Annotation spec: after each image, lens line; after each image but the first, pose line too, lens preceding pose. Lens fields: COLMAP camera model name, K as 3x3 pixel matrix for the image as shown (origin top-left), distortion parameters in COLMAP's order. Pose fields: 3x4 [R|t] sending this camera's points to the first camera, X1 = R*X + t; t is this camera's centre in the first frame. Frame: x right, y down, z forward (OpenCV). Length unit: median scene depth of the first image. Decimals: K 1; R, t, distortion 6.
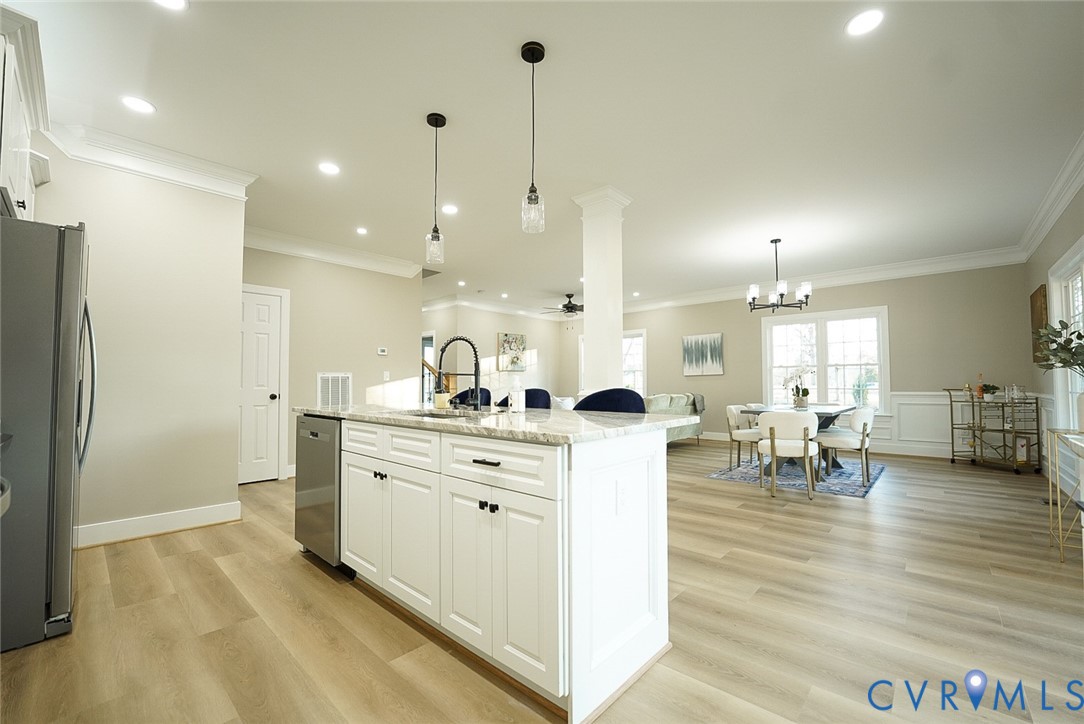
lens RADIAL K [[439.1, 0, 544.8], [0, 439.1, 366.9], [0, 0, 1]] dist [0.002458, 0.000219]
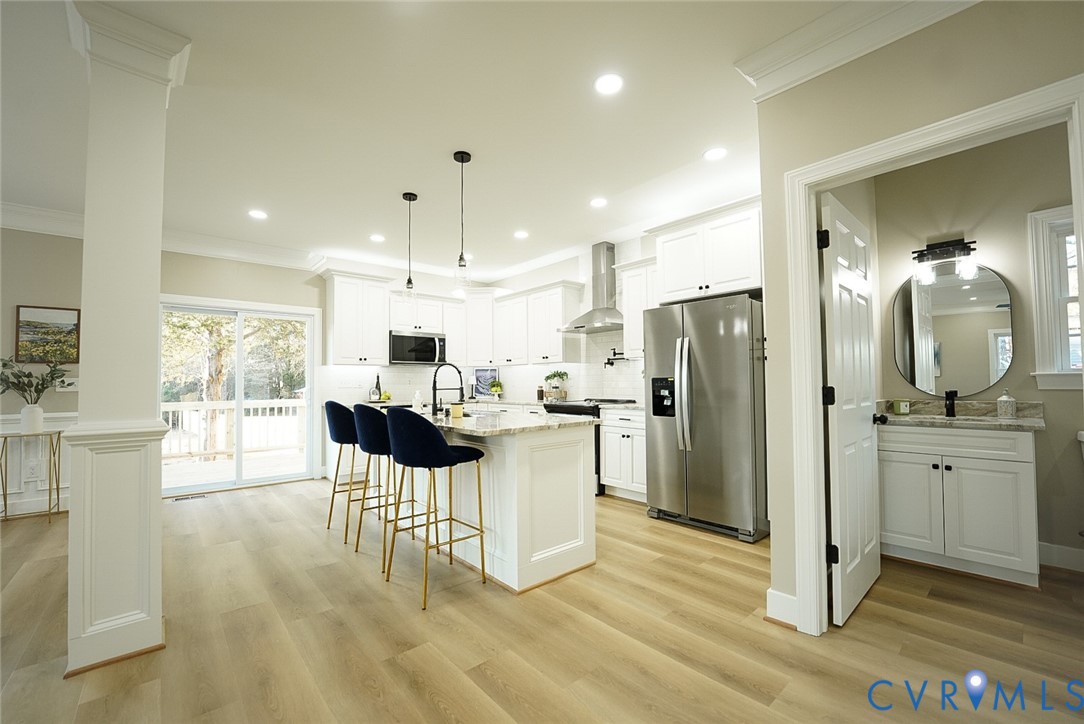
lens RADIAL K [[439.1, 0, 544.8], [0, 439.1, 366.9], [0, 0, 1]] dist [0.002458, 0.000219]
pose [[-0.994002, 0.019849, 0.107549, -0.483426], [0.011795, 0.997113, -0.075015, 0.042762], [-0.108727, -0.073297, -0.991366, 1.758256]]
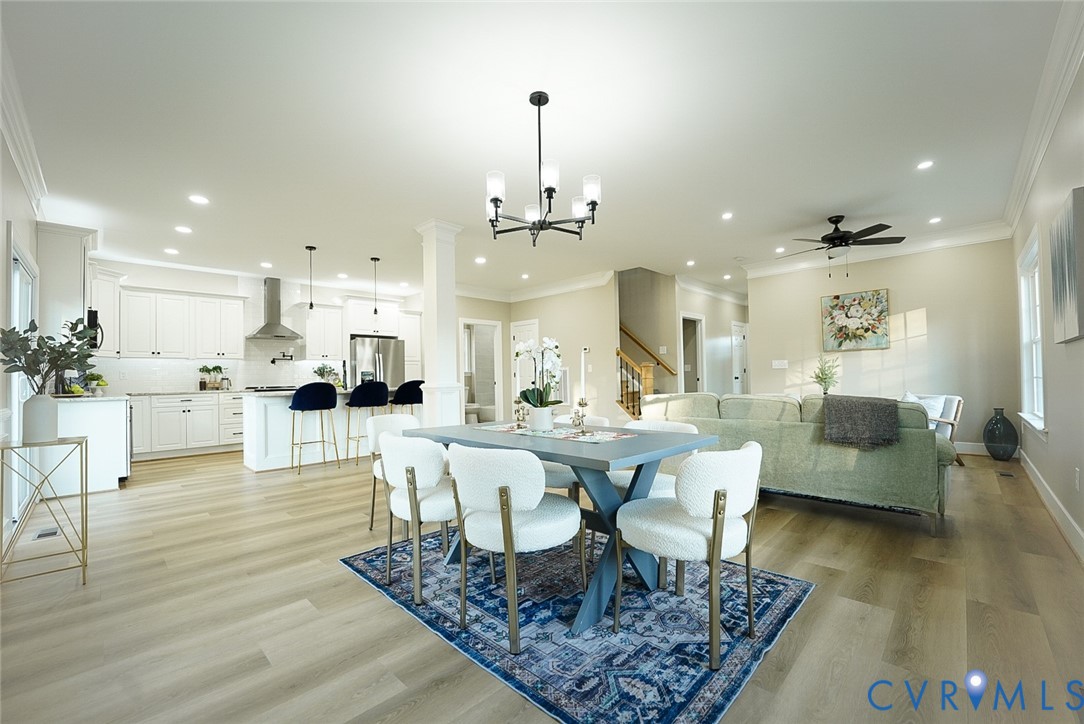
lens RADIAL K [[439.1, 0, 544.8], [0, 439.1, 366.9], [0, 0, 1]] dist [0.002458, 0.000219]
pose [[-0.028991, -0.009724, -0.999532, 1.704735], [0.054291, 0.998461, -0.011288, 0.046267], [0.998104, -0.054593, -0.028418, 1.659692]]
